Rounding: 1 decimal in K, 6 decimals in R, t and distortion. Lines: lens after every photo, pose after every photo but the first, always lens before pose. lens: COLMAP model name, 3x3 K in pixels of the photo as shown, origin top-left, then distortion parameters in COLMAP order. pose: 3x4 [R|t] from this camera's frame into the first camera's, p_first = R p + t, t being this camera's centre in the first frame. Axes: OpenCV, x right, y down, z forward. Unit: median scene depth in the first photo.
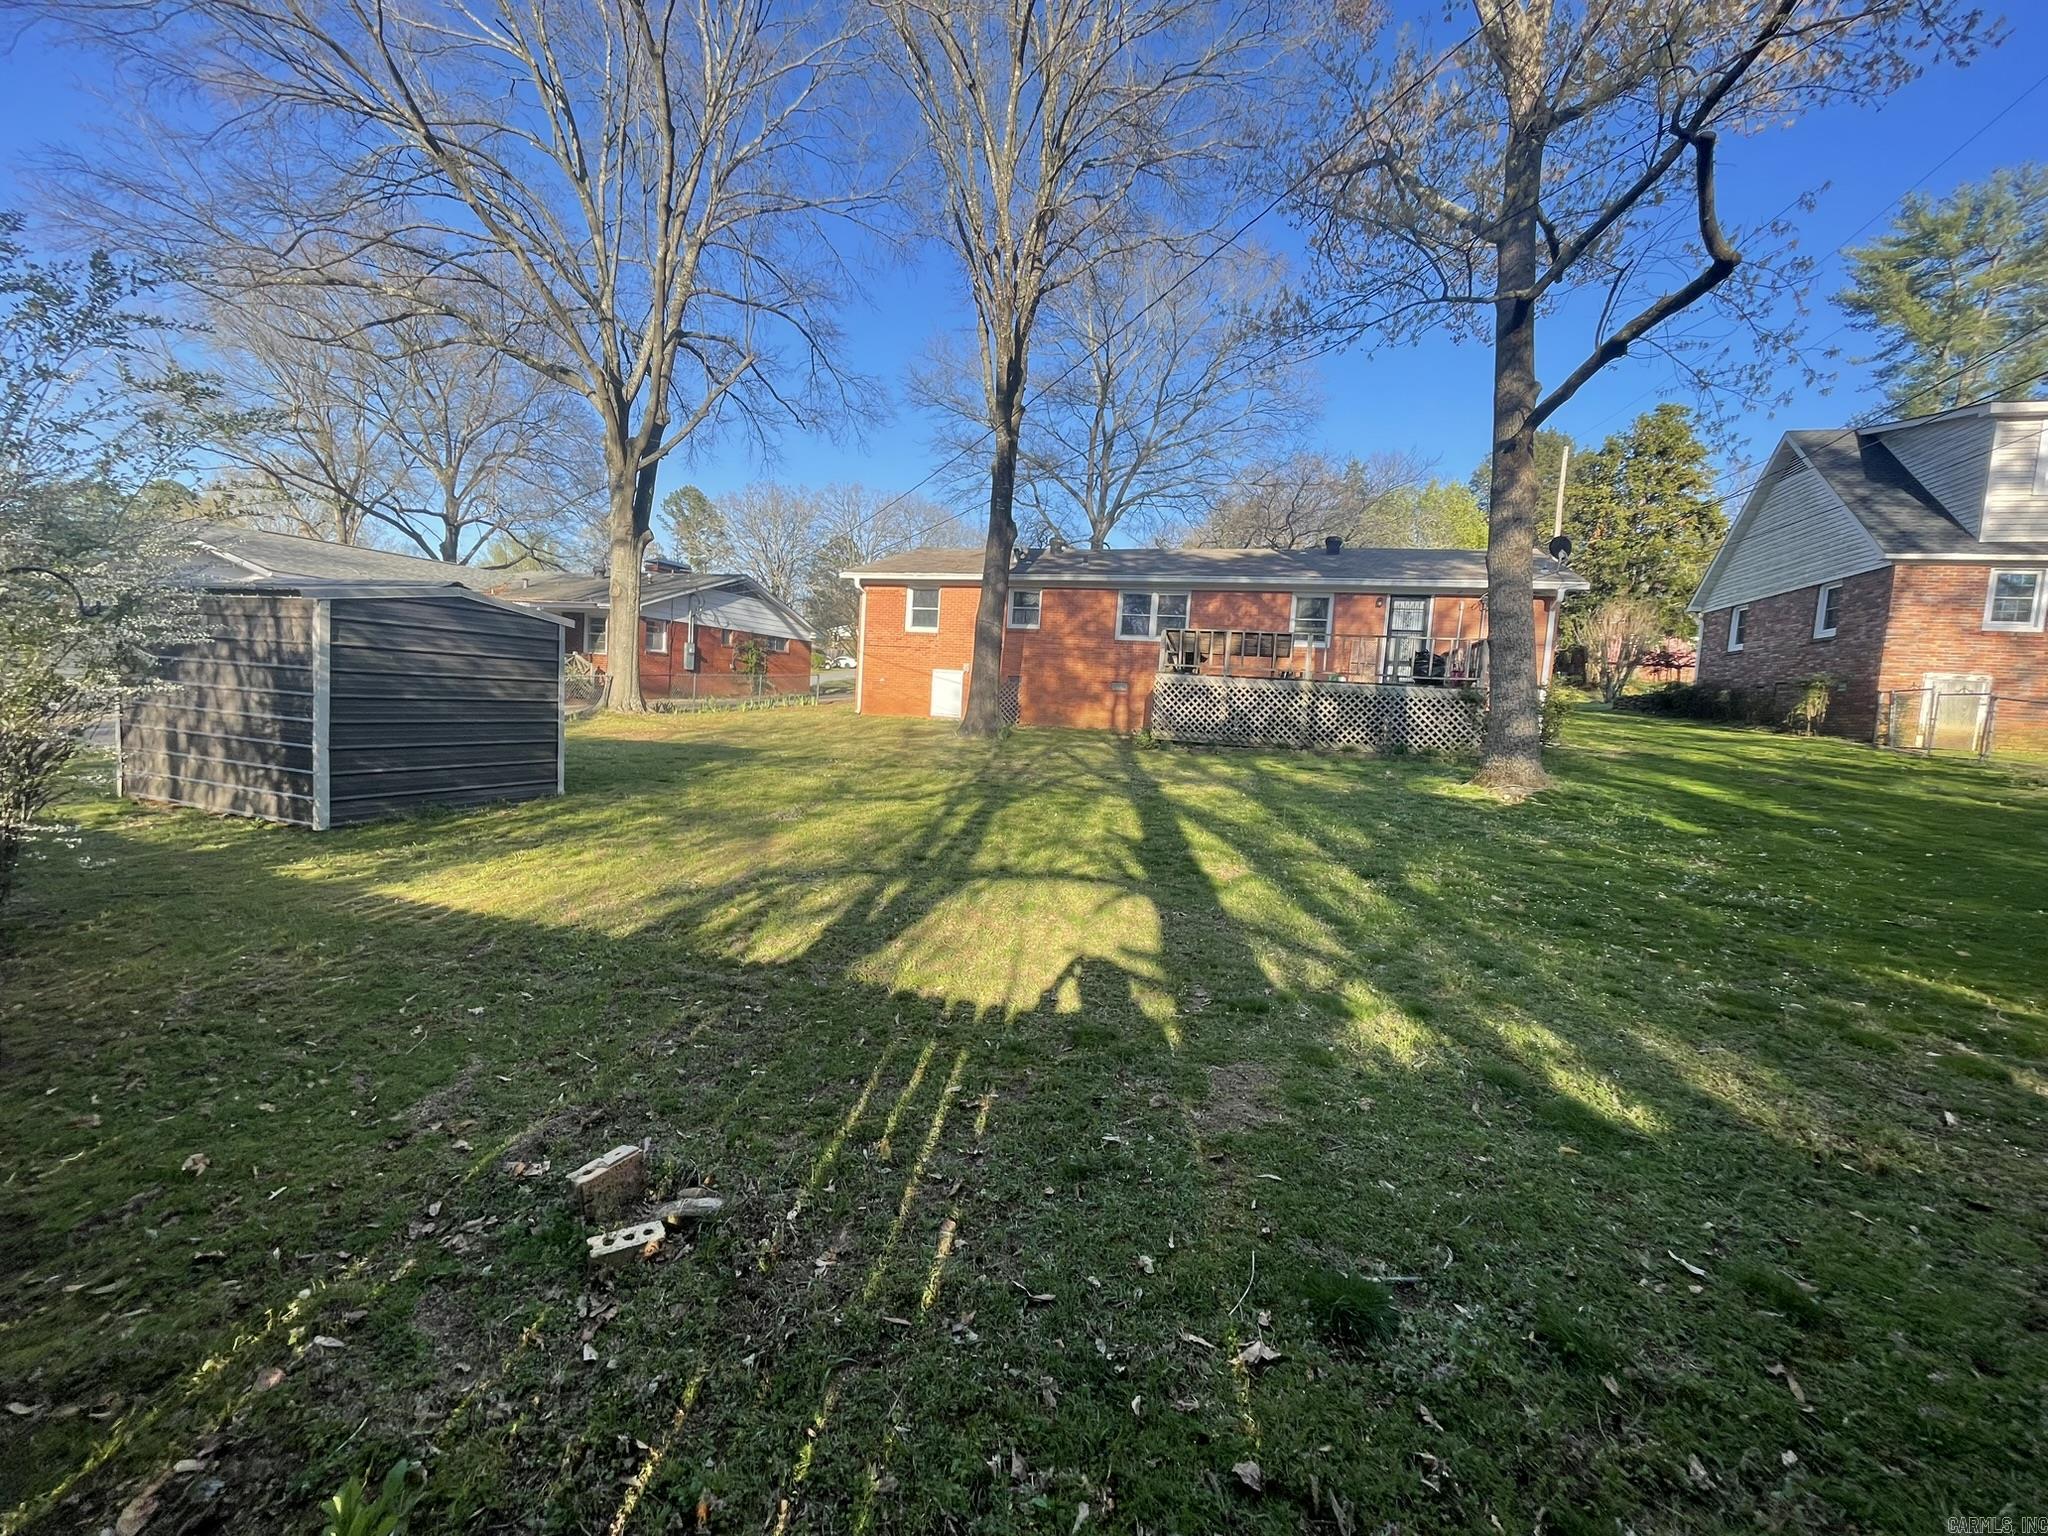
lens RADIAL K [[829.4, 0, 1024.0], [0, 829.4, 768.0], [0, 0, 1]] dist [0.000862, -0.000092]
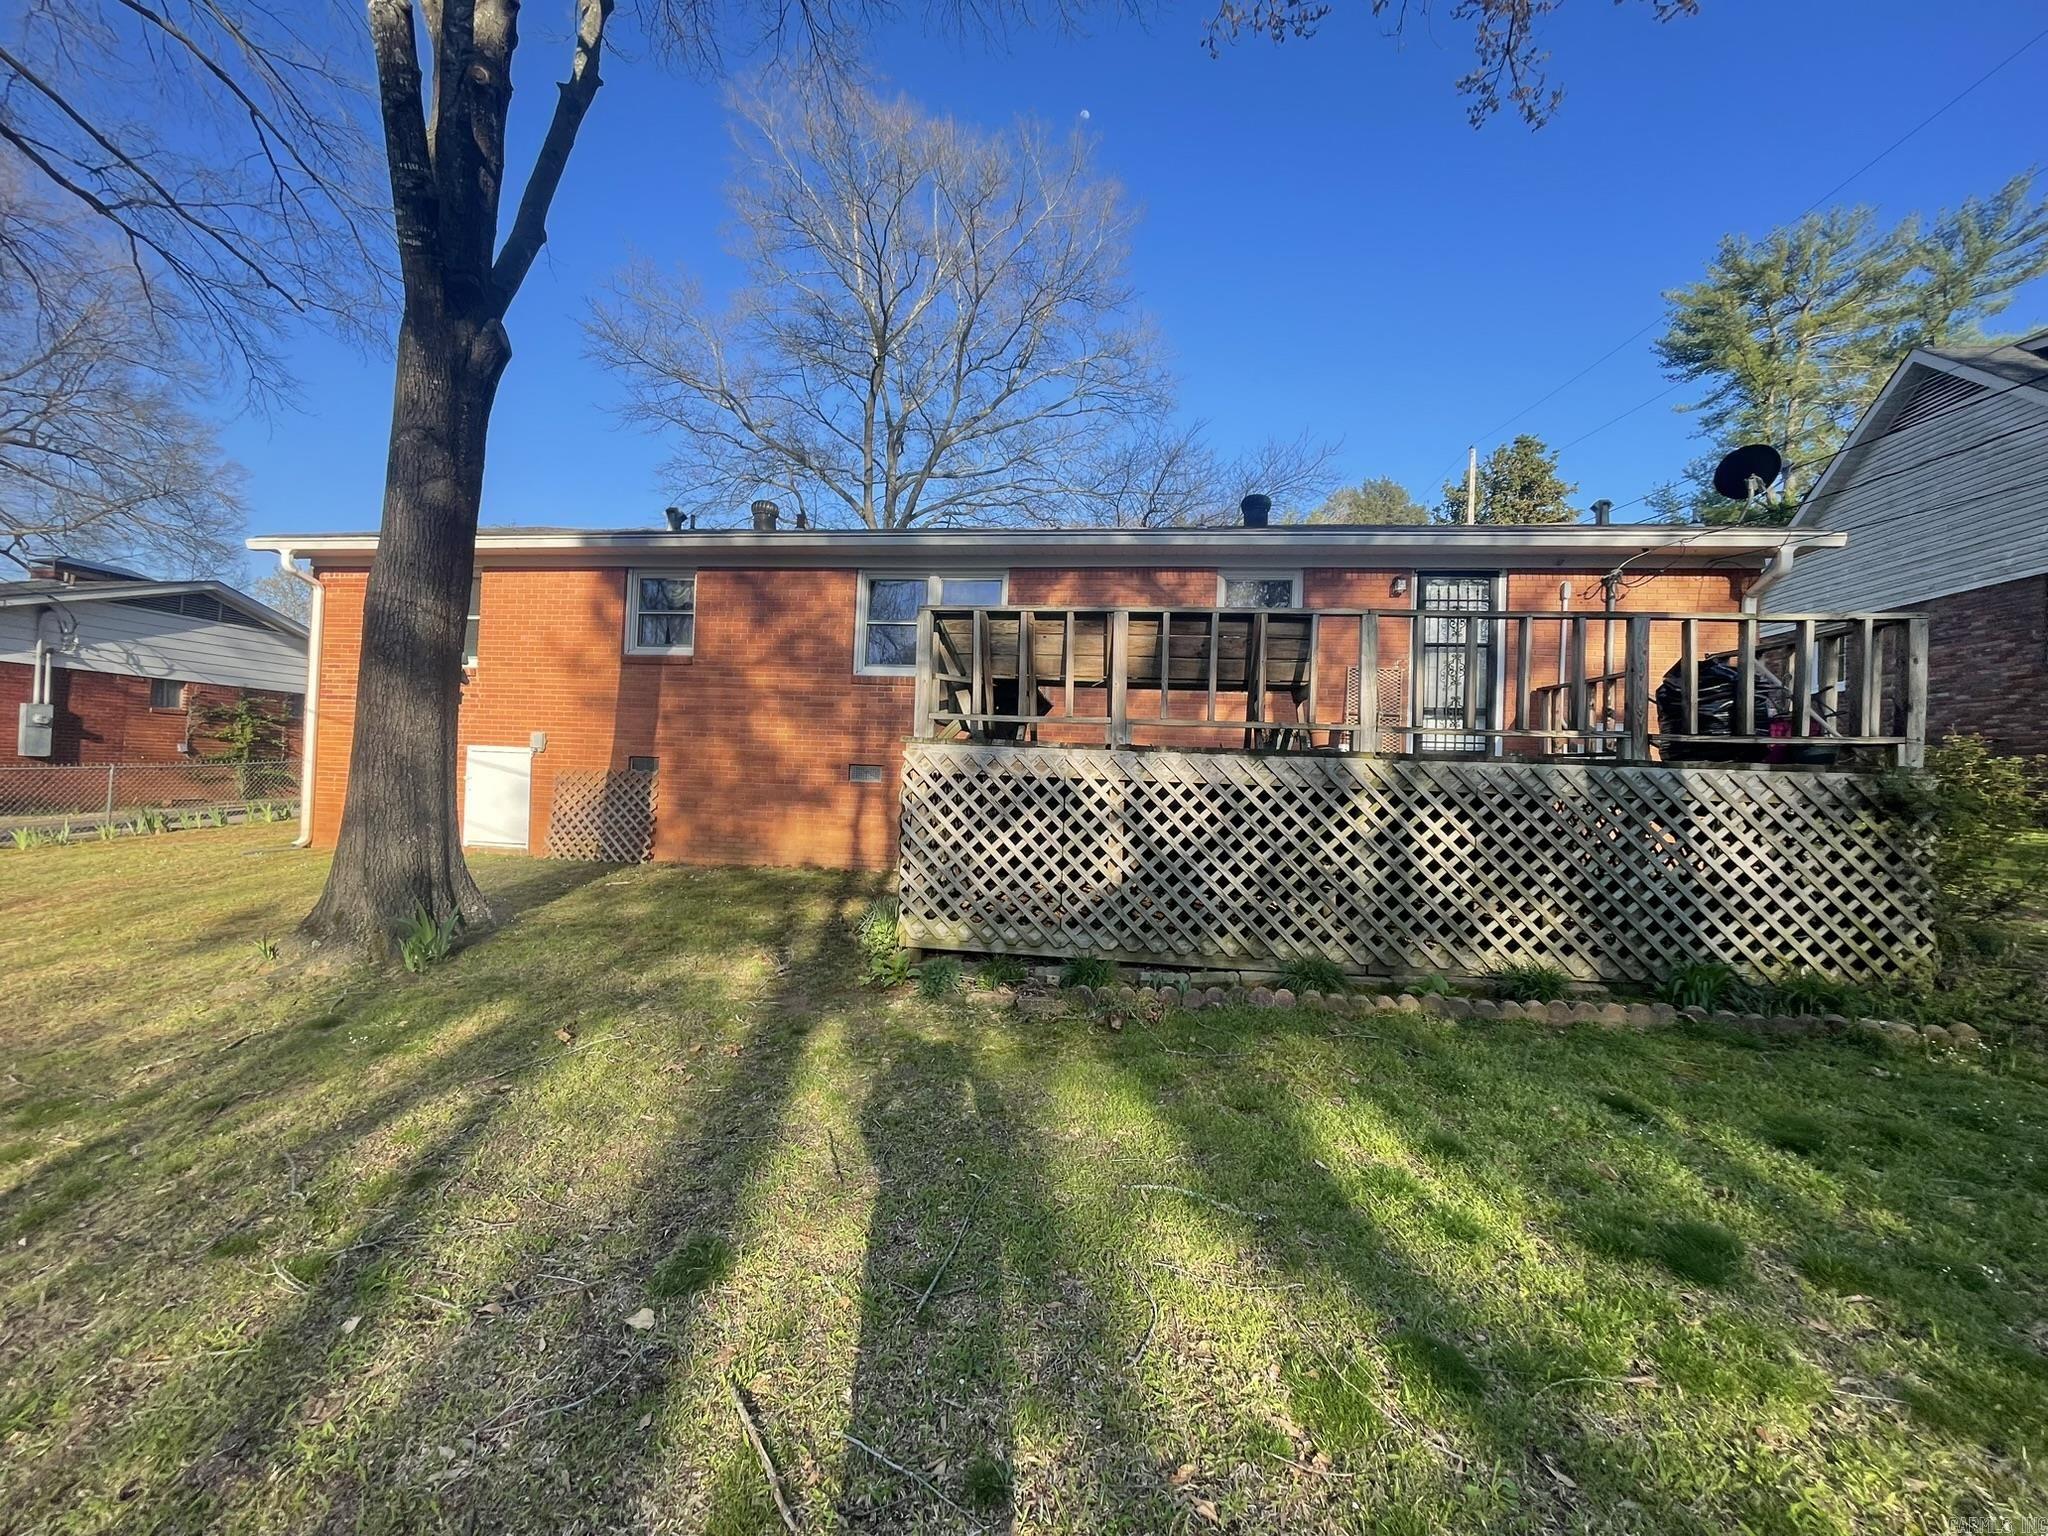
lens RADIAL K [[804.8, 0, 1024.0], [0, 804.8, 768.0], [0, 0, 1]] dist [0.011365, 0.000057]
pose [[0.979564, -0.025646, 0.199489, 0.110221], [0.043003, 0.995607, -0.083167, -0.059542], [-0.196480, 0.090046, 0.976364, 0.534751]]
